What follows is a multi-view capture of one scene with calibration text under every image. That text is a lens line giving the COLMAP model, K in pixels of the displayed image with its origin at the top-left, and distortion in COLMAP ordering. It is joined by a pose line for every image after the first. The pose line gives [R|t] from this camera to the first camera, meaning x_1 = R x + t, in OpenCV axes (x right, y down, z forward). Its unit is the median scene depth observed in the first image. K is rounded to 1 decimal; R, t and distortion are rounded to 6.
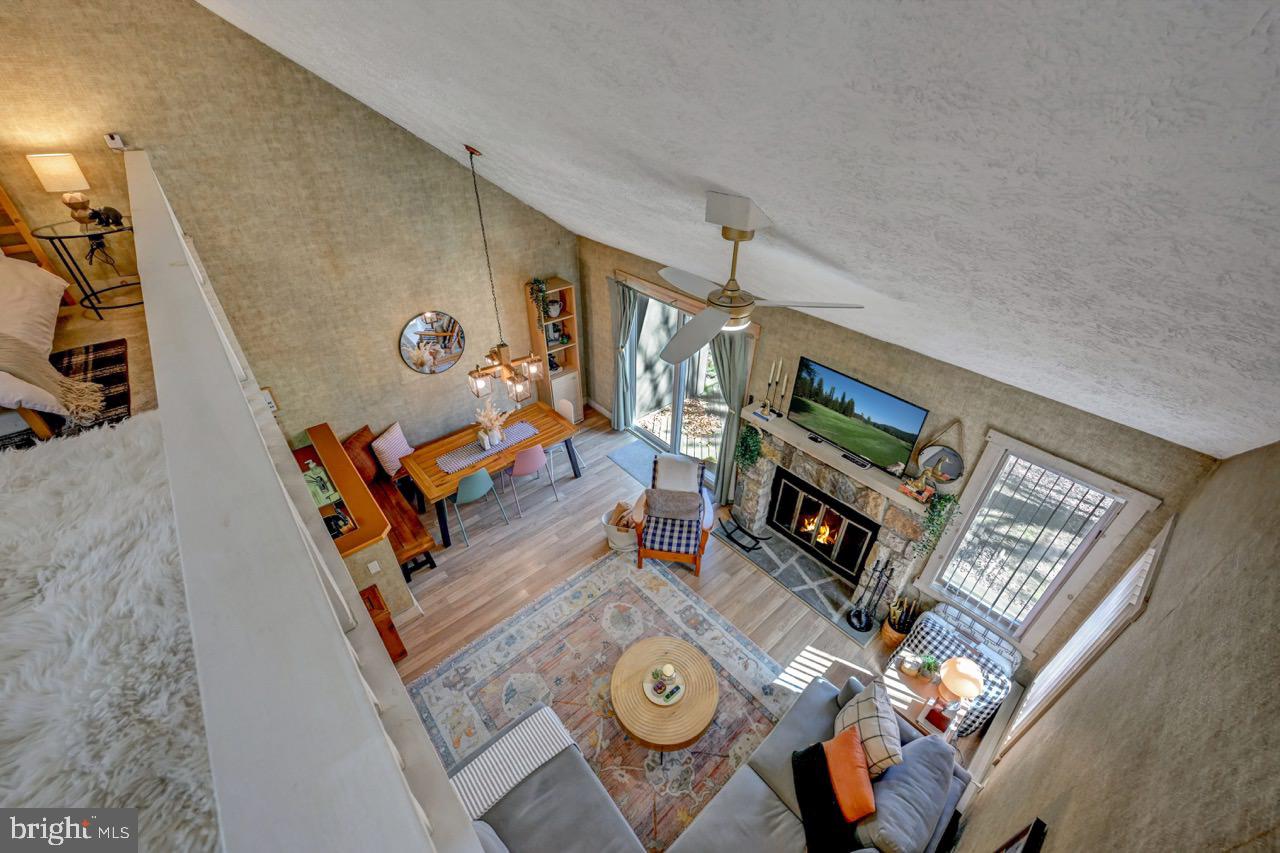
lens RADIAL K [[510.9, 0, 651.6], [0, 510.9, 420.5], [0, 0, 1]] dist [-0.004032, 0.001849]
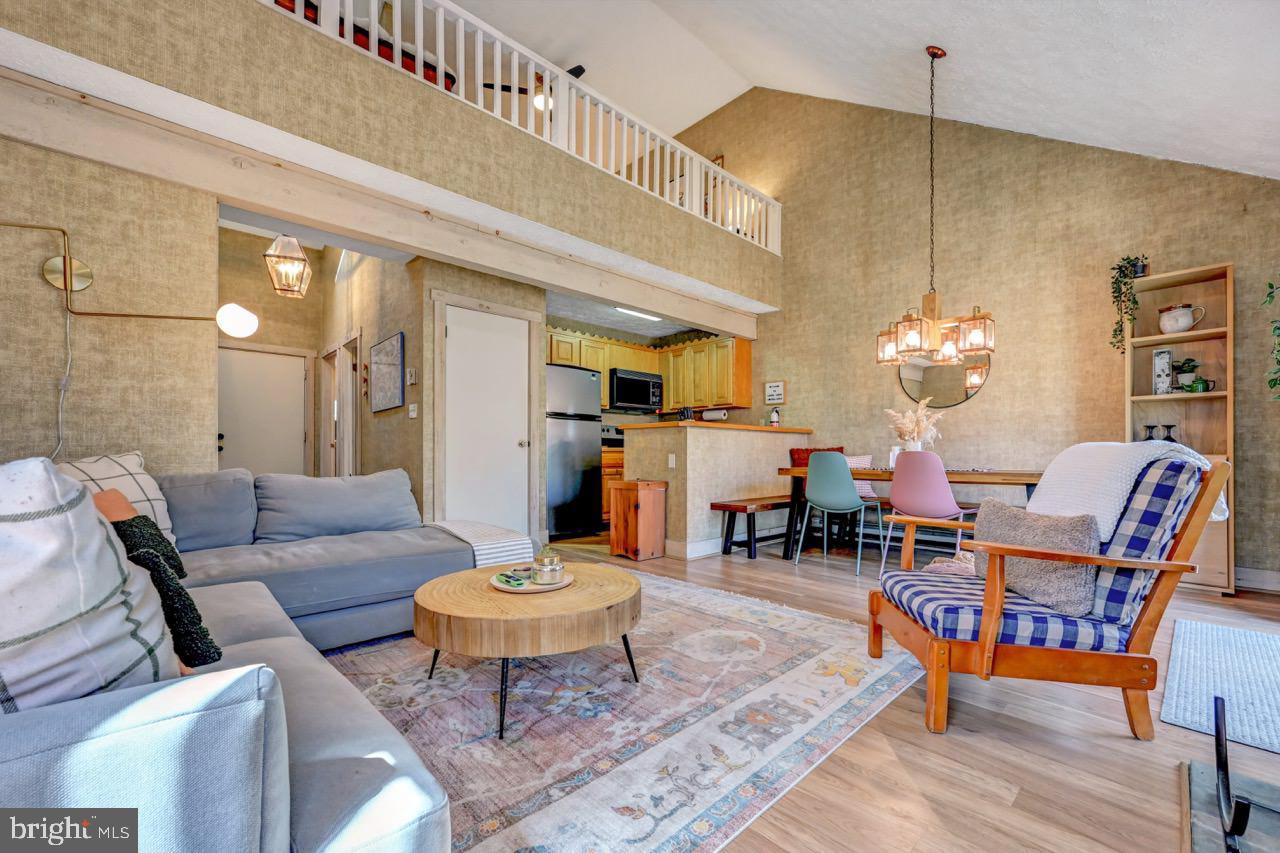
lens RADIAL K [[510.9, 0, 645.3], [0, 510.9, 453.9], [0, 0, 1]] dist [-0.004032, 0.001849]
pose [[0.035980, -0.012881, -0.999269, 0.446210], [-0.565878, 0.823906, -0.030996, 0.315885], [0.823704, 0.566579, 0.022355, 0.863235]]
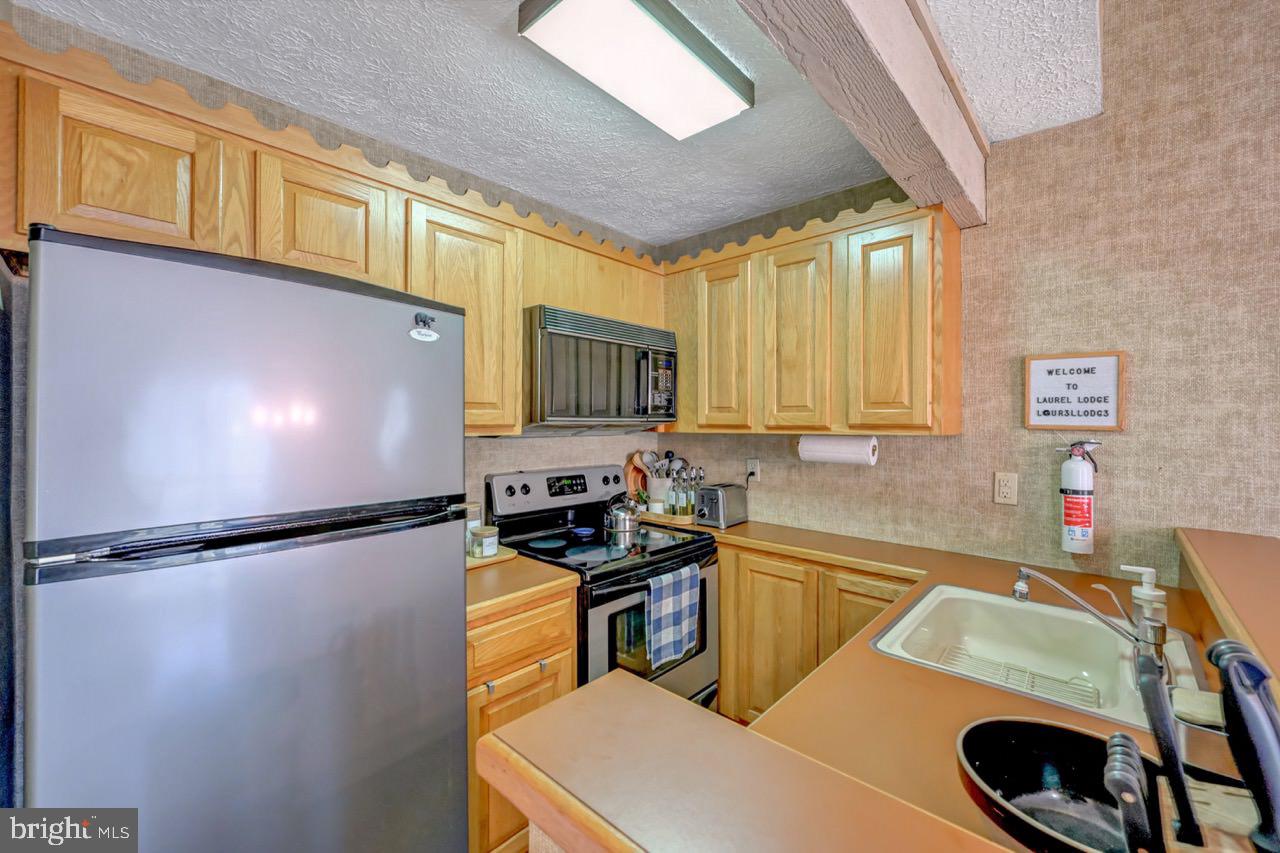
lens RADIAL K [[510.9, 0, 648.4], [0, 510.9, 423.5], [0, 0, 1]] dist [-0.004032, 0.001849]
pose [[0.111239, -0.002800, -0.993790, -0.477592], [-0.562169, 0.824445, -0.065249, 0.189705], [0.819507, 0.565936, 0.090136, 0.788526]]
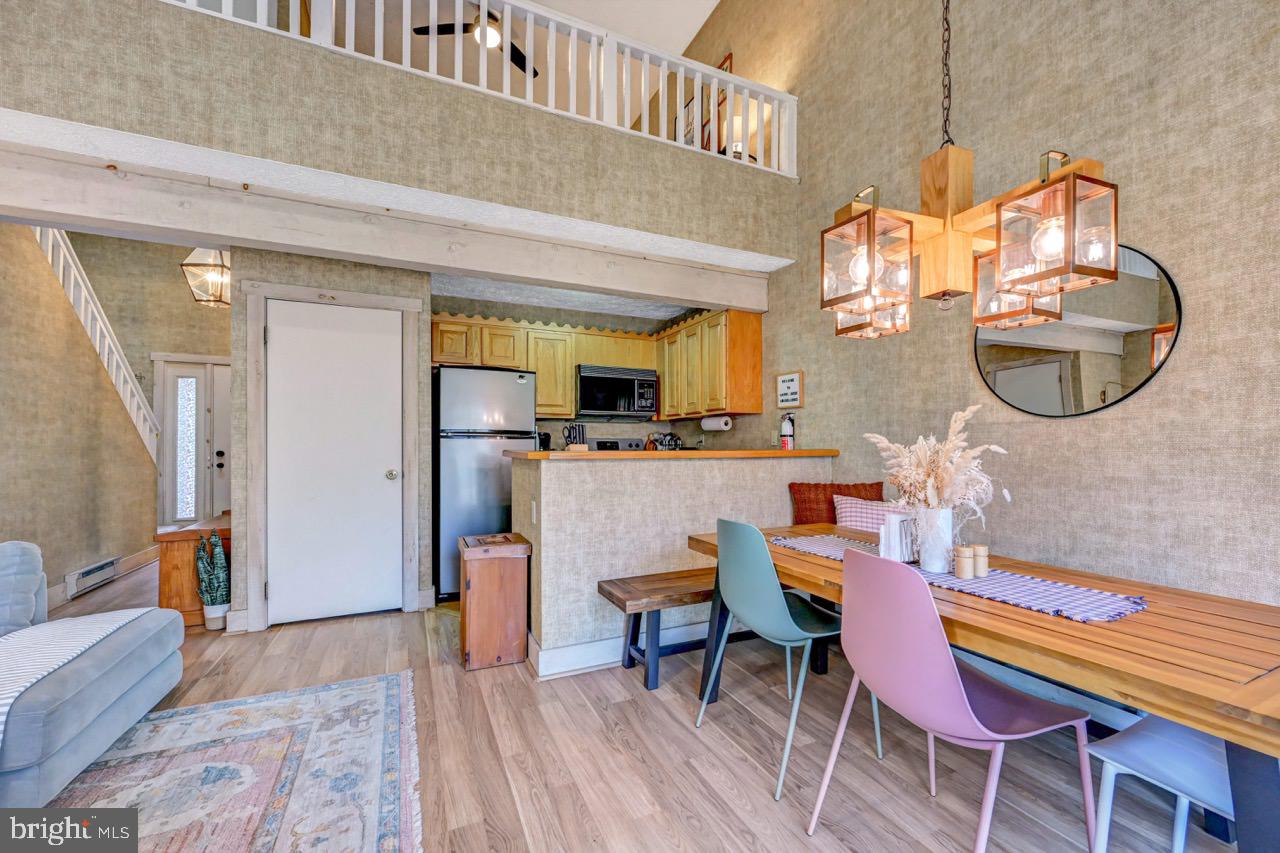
lens RADIAL K [[510.9, 0, 641.6], [0, 510.9, 441.4], [0, 0, 1]] dist [-0.004032, 0.001849]
pose [[-0.283111, -0.017812, -0.958922, 0.032801], [-0.544056, 0.826376, 0.145277, 0.041565], [0.789842, 0.562837, -0.243647, 1.133438]]
